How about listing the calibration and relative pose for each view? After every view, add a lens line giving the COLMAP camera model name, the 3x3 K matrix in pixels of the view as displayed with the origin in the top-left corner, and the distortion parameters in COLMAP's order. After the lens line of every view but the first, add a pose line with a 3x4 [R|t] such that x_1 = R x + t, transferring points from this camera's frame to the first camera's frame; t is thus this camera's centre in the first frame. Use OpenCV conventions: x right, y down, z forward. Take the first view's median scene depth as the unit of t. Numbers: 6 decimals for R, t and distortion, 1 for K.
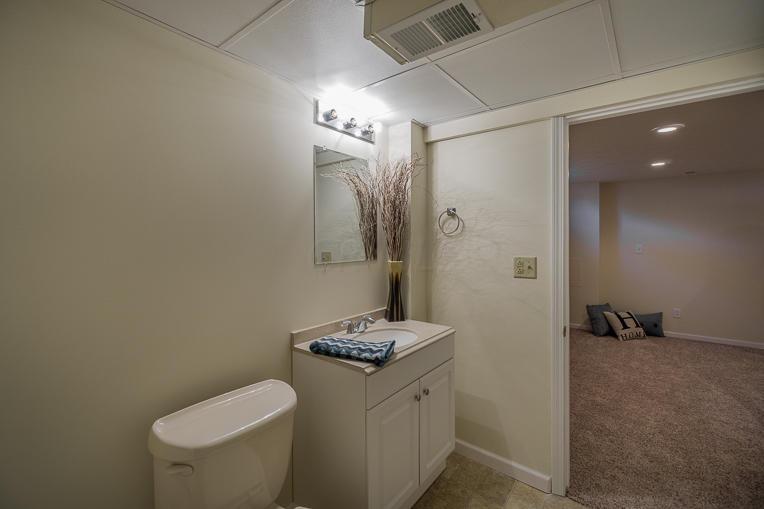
lens RADIAL K [[332.8, 0, 380.2], [0, 332.8, 248.1], [0, 0, 1]] dist [-0.003962, 0.000693]
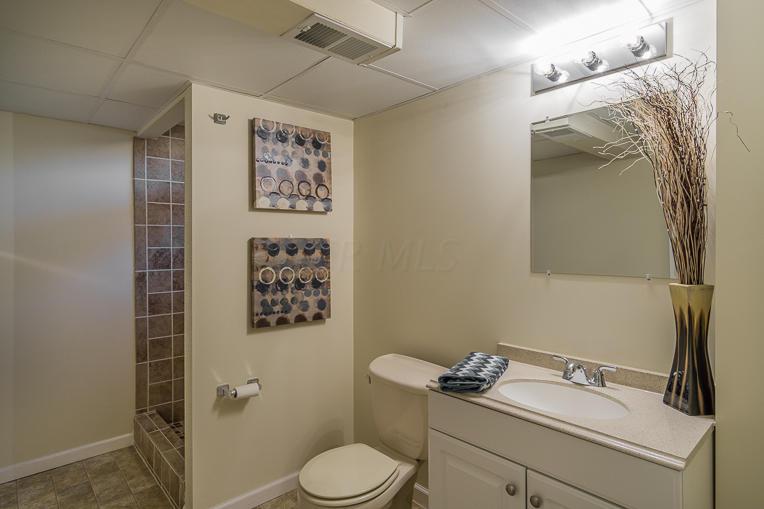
lens RADIAL K [[416.8, 0, 380.6], [0, 416.8, 252.0], [0, 0, 1]] dist [0.001055, 0.002373]
pose [[-0.174674, 0.010096, -0.984575, 0.811334], [-0.016951, 0.999768, 0.013259, -0.007070], [0.984480, 0.019006, -0.174463, 0.768725]]
